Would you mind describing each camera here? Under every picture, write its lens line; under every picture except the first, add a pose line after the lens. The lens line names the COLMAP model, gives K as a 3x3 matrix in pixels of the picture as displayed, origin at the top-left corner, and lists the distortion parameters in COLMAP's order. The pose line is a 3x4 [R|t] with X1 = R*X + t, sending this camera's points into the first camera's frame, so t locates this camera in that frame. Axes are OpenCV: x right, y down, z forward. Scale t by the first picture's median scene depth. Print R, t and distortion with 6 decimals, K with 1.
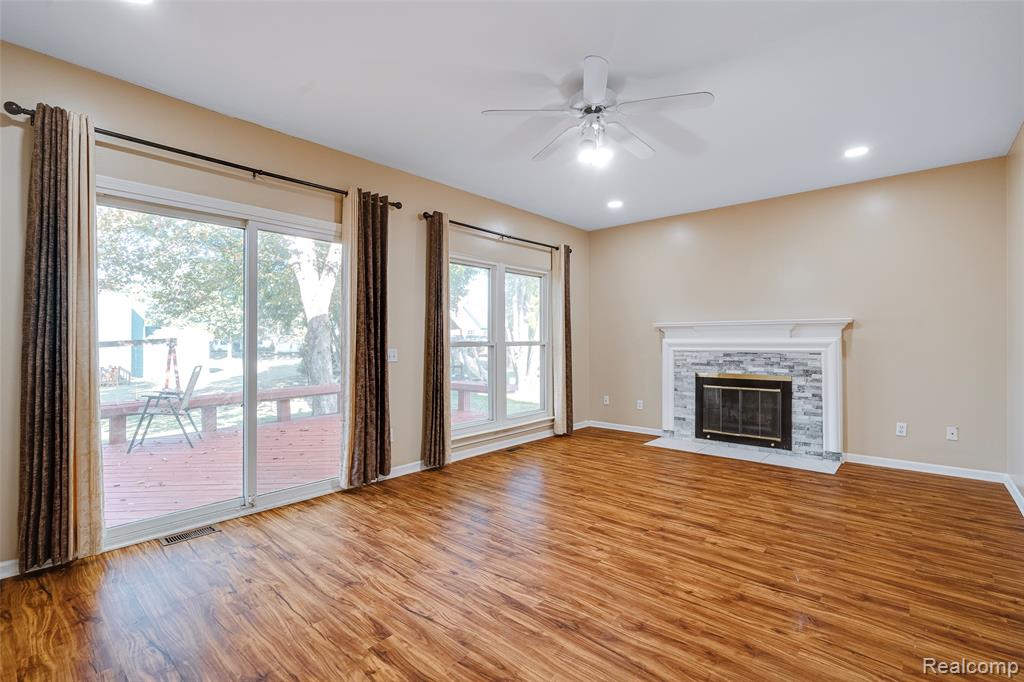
lens RADIAL K [[468.0, 0, 513.7], [0, 468.0, 337.9], [0, 0, 1]] dist [-0.006853, 0.001349]
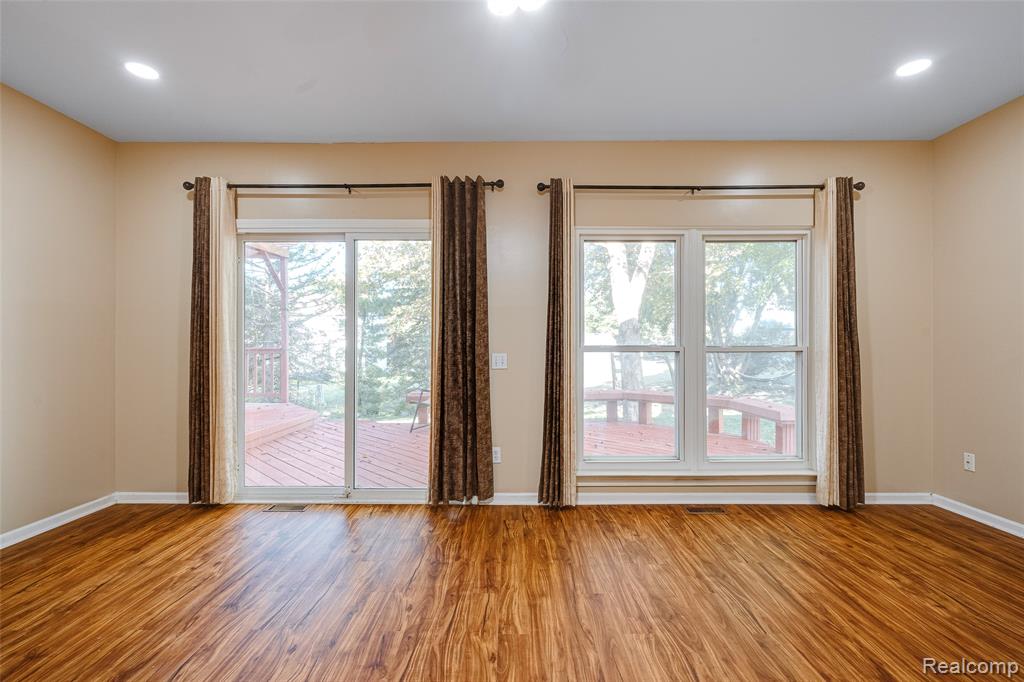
lens RADIAL K [[468.0, 0, 511.3], [0, 468.0, 341.9], [0, 0, 1]] dist [-0.006853, 0.001349]
pose [[0.652699, -0.004615, -0.757603, 0.385951], [0.003276, 0.999989, -0.003269, 0.005120], [0.757610, -0.000348, 0.652708, 0.442368]]
